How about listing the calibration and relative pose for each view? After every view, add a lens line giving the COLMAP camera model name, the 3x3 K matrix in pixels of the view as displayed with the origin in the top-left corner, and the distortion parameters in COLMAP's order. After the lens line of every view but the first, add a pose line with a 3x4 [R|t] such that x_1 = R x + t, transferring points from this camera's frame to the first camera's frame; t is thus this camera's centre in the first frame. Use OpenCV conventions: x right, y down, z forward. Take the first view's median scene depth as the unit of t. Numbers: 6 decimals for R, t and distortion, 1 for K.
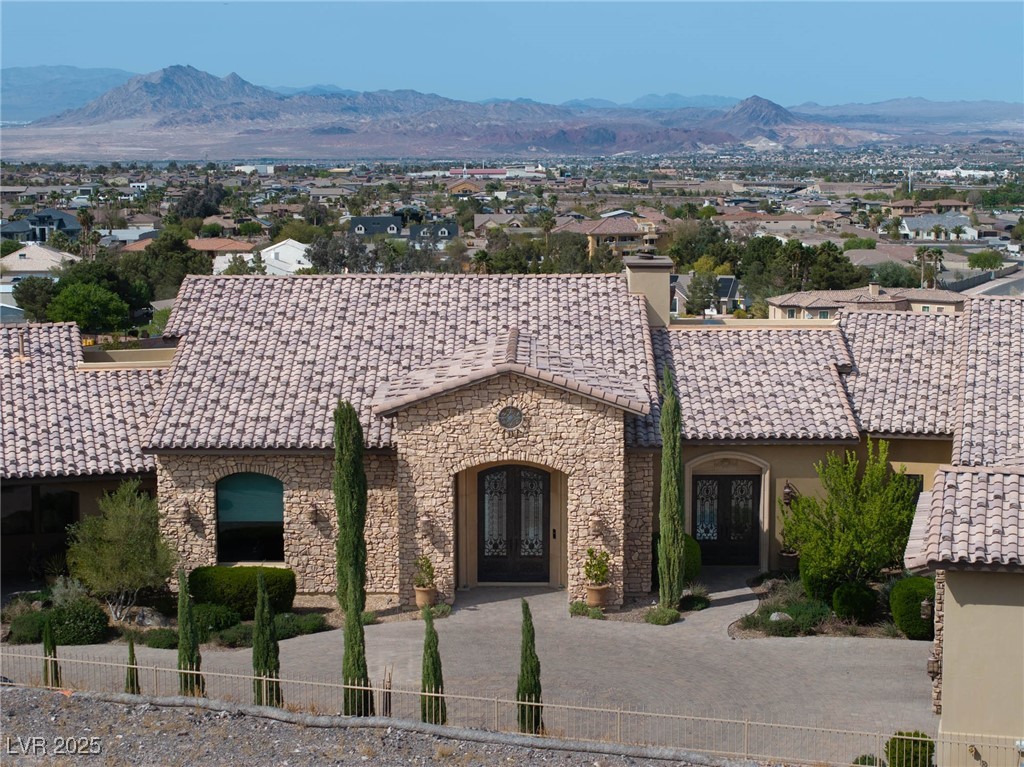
lens RADIAL K [[2328.1, 0, 492.9], [0, 2328.1, 350.1], [0, 0, 1]] dist [-0.140765, 0.000000]
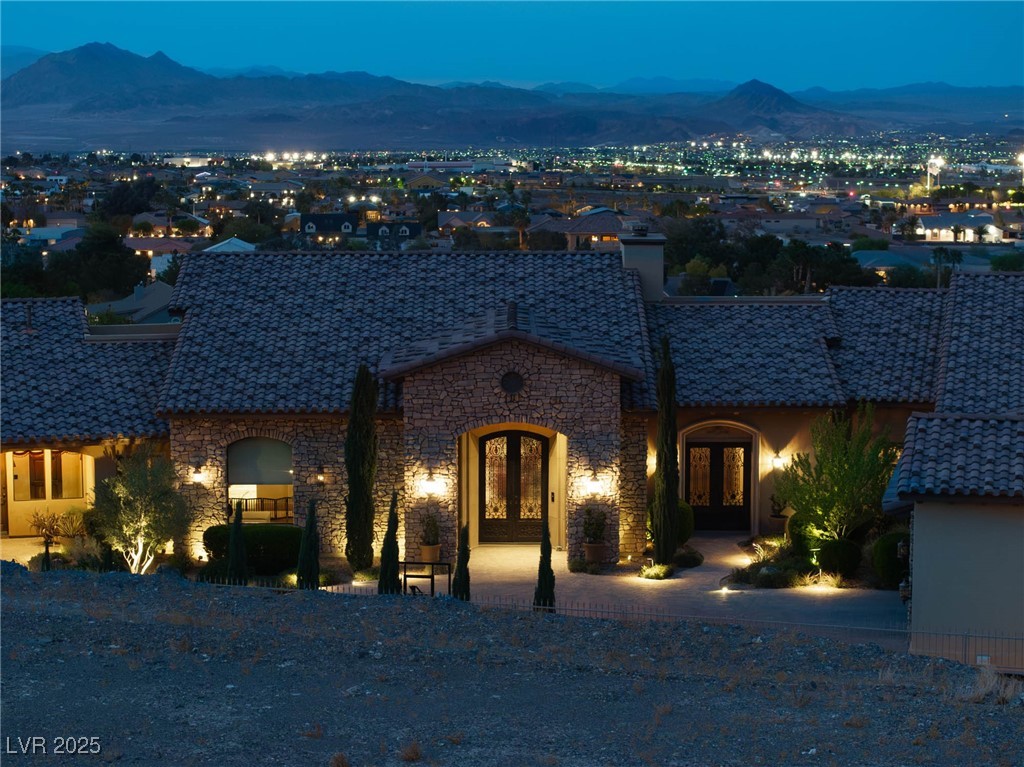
lens RADIAL K [[2794.2, 0, 512.1], [0, 2794.2, 380.7], [0, 0, 1]] dist [-0.181577, 0.000000]
pose [[0.999692, 0.000888, 0.024791, -0.022112], [-0.000849, 0.999998, -0.001550, 0.028248], [-0.024792, 0.001529, 0.999691, -0.238680]]
